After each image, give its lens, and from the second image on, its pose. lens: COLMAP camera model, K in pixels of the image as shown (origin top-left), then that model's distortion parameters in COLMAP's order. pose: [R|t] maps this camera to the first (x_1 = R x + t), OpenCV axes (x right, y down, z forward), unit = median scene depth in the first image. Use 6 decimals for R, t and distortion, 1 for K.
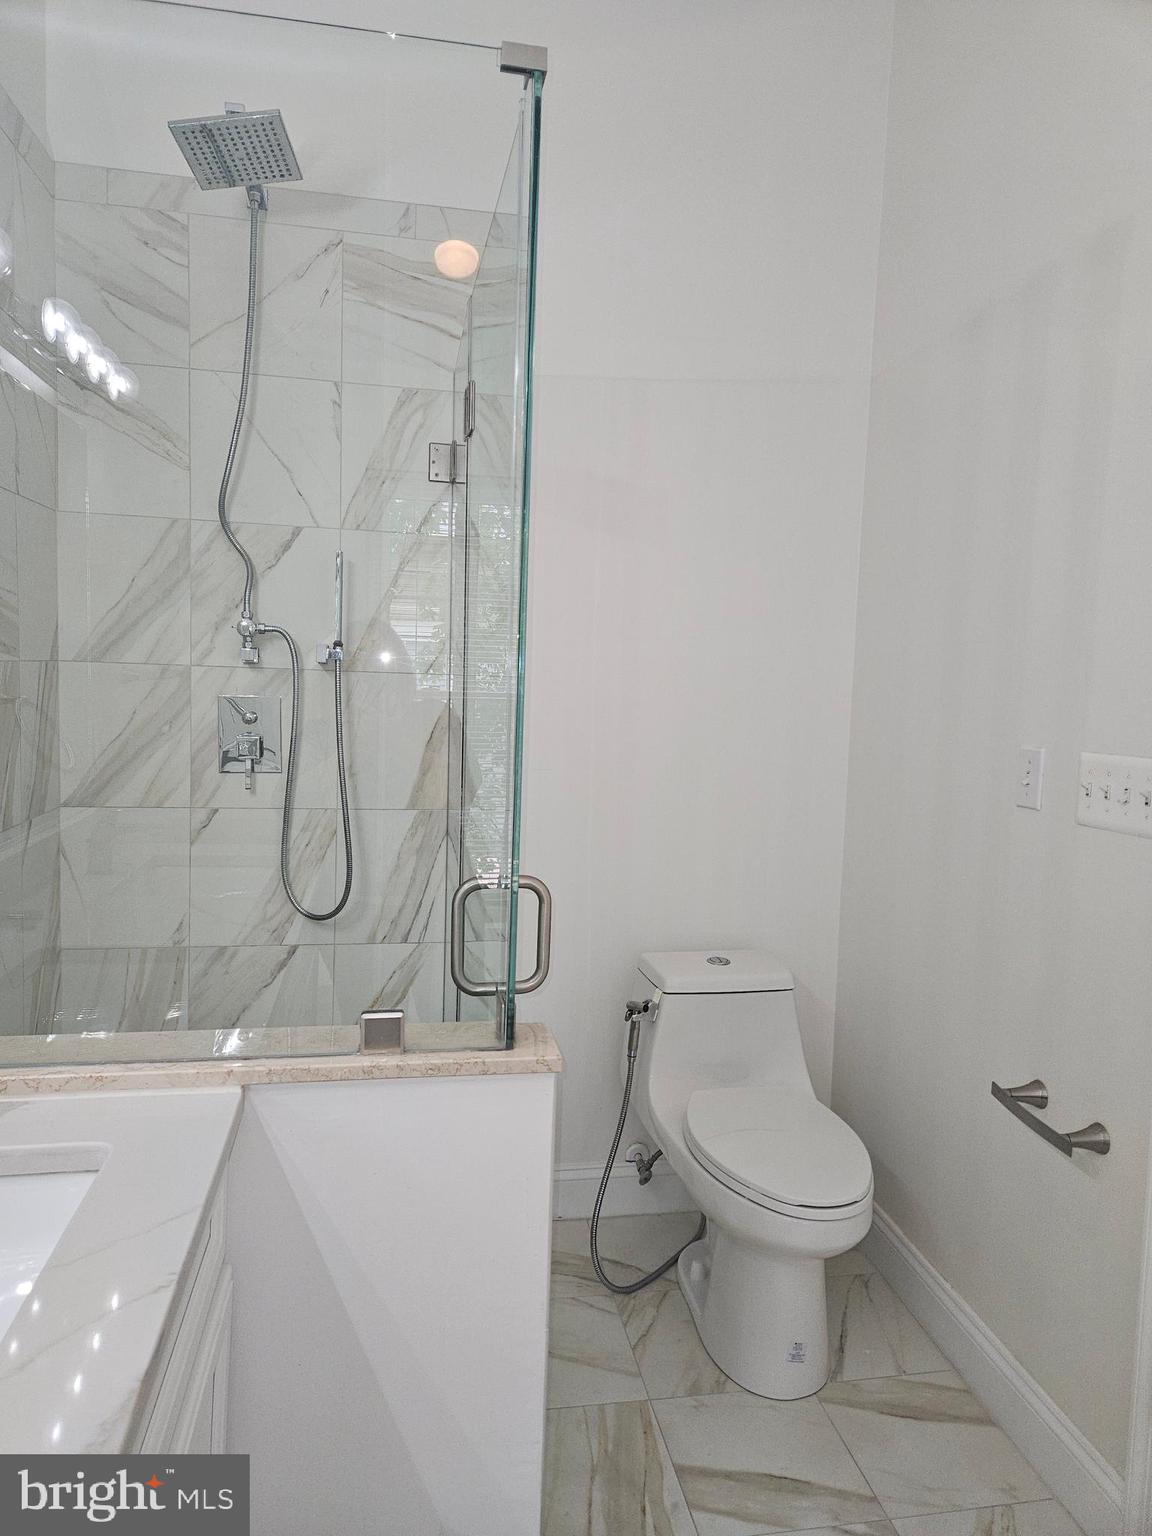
lens RADIAL K [[1033.1, 0, 580.2], [0, 1033.1, 778.2], [0, 0, 1]] dist [0.037680, -0.006473]
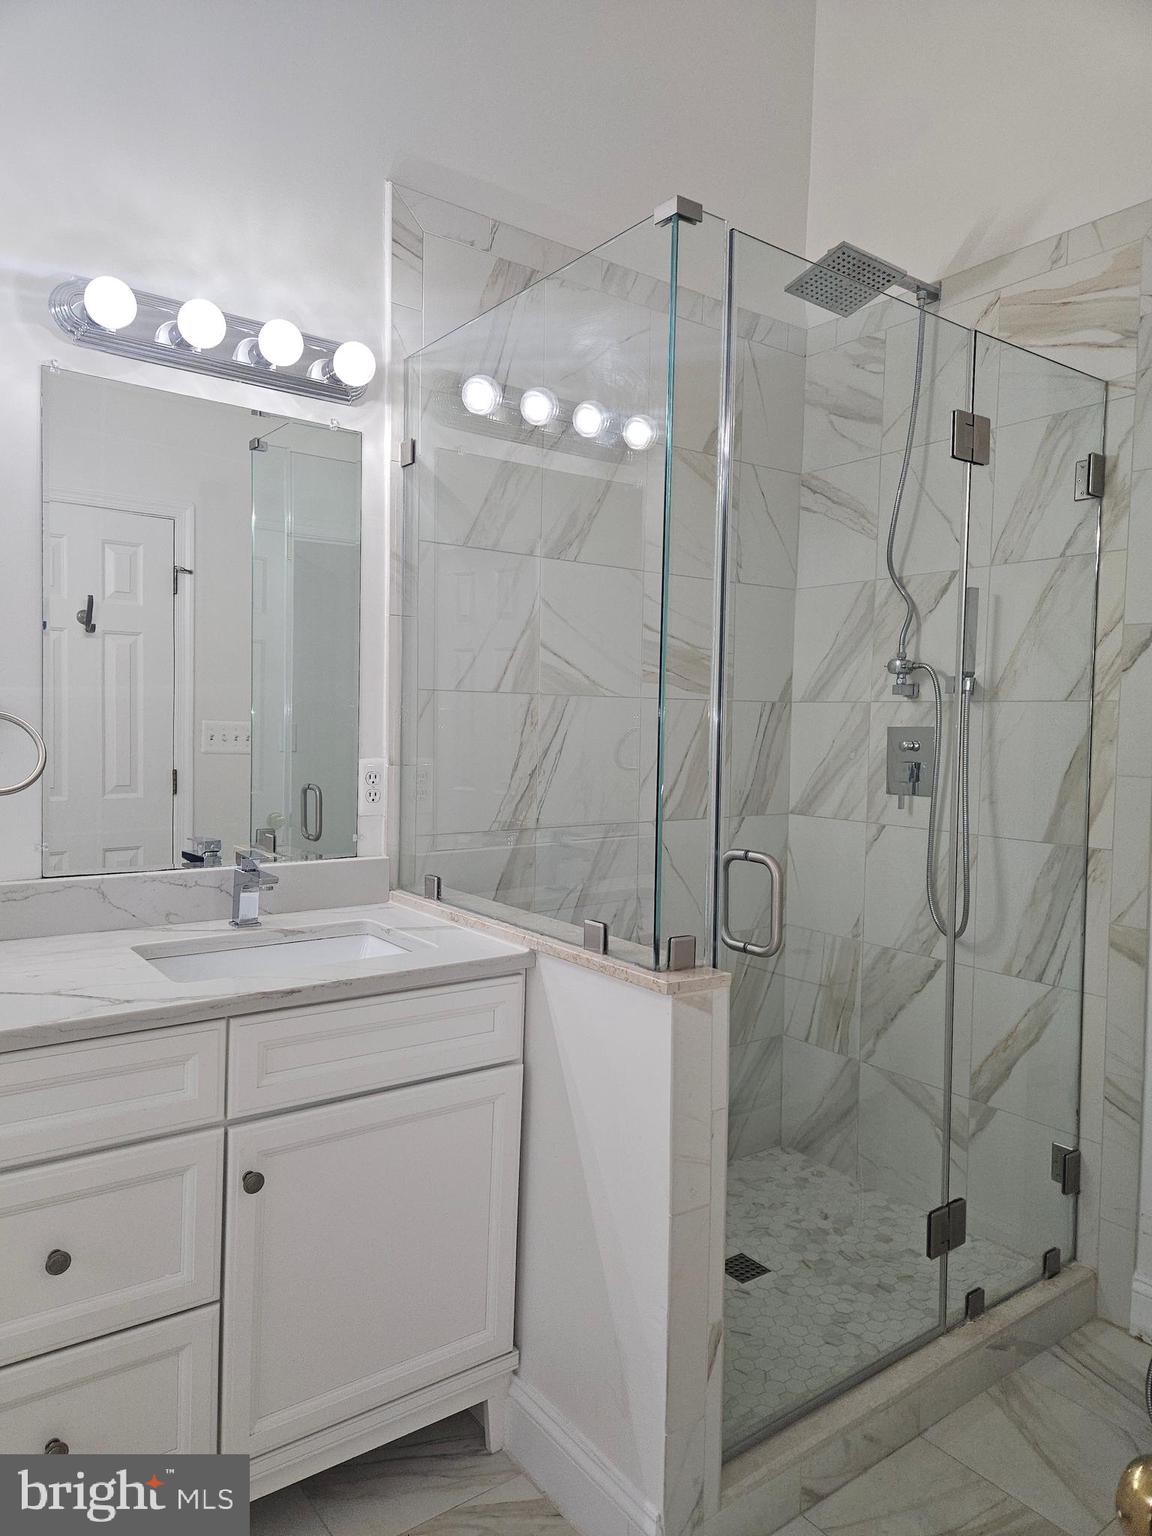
lens RADIAL K [[1027.2, 0, 571.5], [0, 1027.2, 784.1], [0, 0, 1]] dist [0.074683, -0.071612]
pose [[0.440336, 0.031175, -0.897292, 0.533430], [-0.097752, 0.995121, -0.013396, 0.034011], [0.892496, 0.093611, 0.441235, 0.181965]]
